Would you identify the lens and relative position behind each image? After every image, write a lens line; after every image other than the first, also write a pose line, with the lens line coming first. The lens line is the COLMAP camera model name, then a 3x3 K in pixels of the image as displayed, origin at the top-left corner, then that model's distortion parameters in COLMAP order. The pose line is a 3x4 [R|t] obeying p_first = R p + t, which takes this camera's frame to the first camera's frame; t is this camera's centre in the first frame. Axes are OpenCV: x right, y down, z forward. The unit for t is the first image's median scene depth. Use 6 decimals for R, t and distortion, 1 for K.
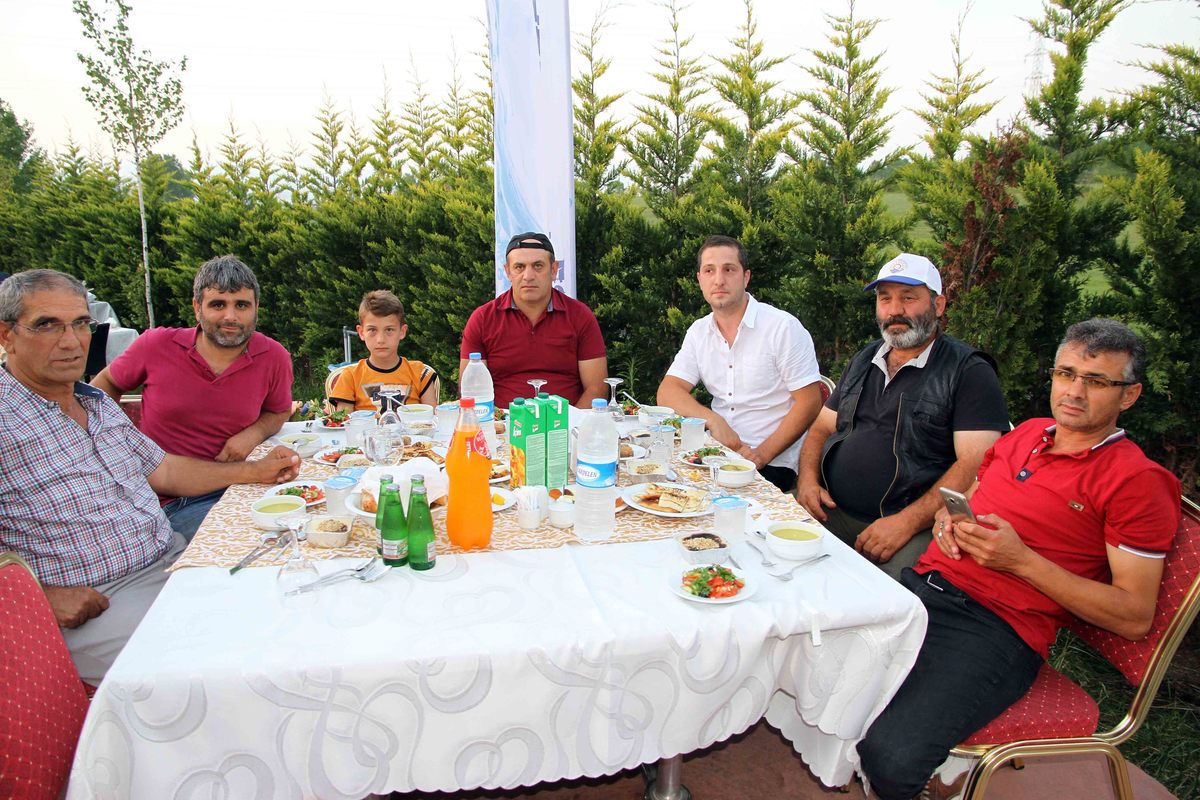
lens RADIAL K [[845.8, 0, 600.0], [0, 845.8, 400.0], [0, 0, 1]] dist [-0.113842, 0.089316]
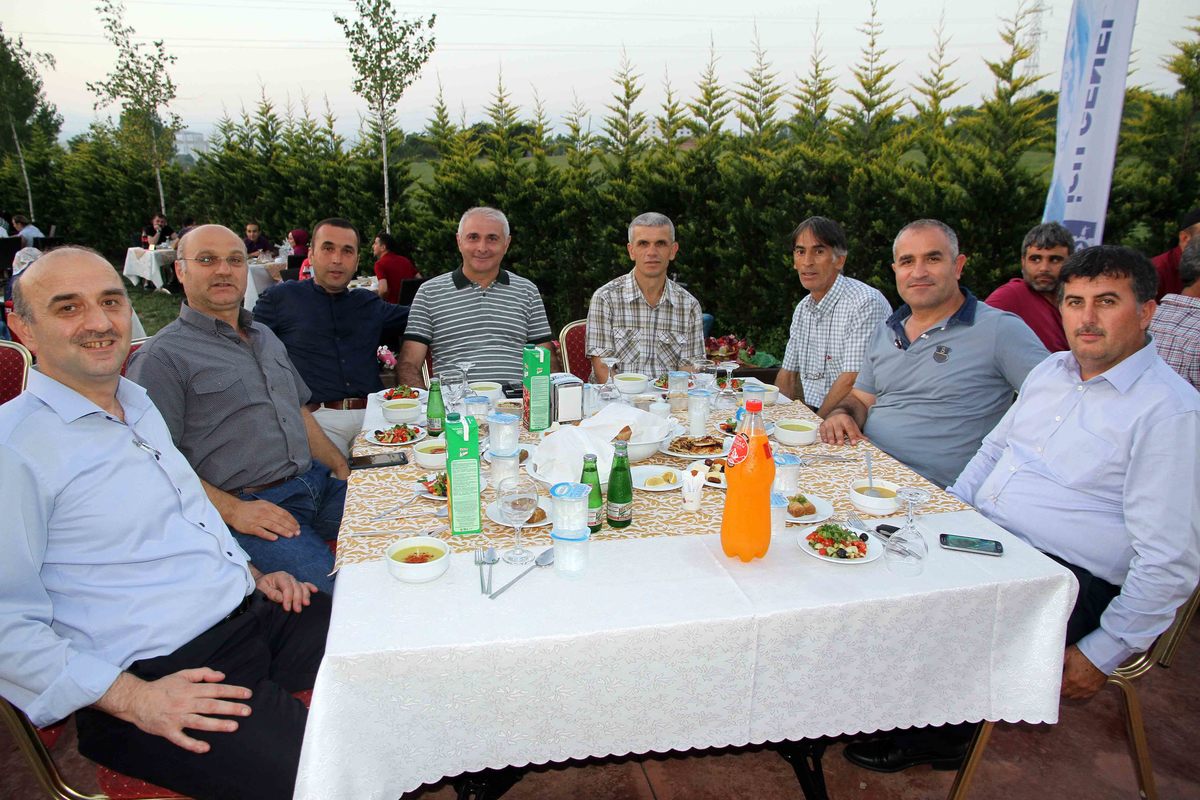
lens RADIAL K [[842.6, 0, 597.1], [0, 842.6, 384.5], [0, 0, 1]] dist [-0.113195, 0.089368]
pose [[0.998864, -0.014786, 0.045299, -0.807416], [0.013116, 0.999231, 0.036957, 0.012319], [-0.045810, -0.036321, 0.998290, -0.136553]]
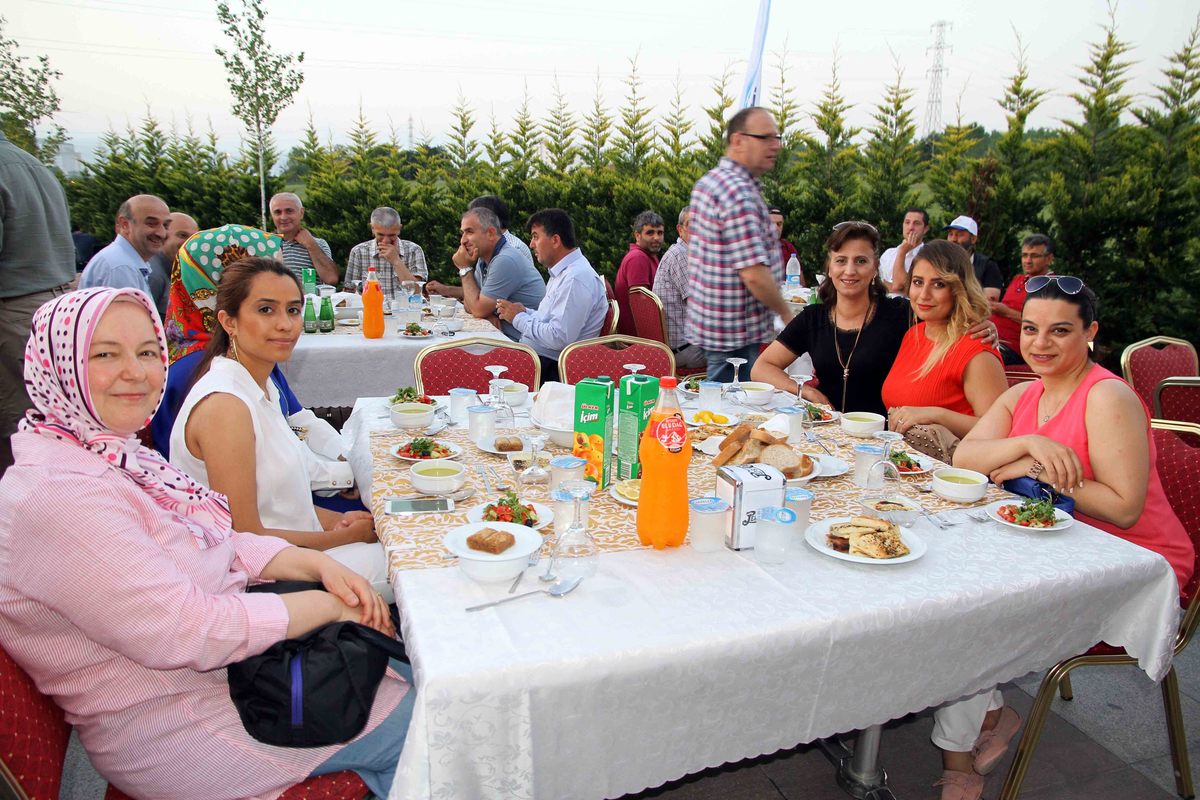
lens RADIAL K [[909.3, 0, 618.6], [0, 909.3, 417.7], [0, 0, 1]] dist [-0.101319, 0.110914]
pose [[0.988050, -0.015594, 0.153341, -0.596368], [0.012034, 0.999637, 0.024117, 0.193935], [-0.153662, -0.021983, 0.987879, -0.824422]]
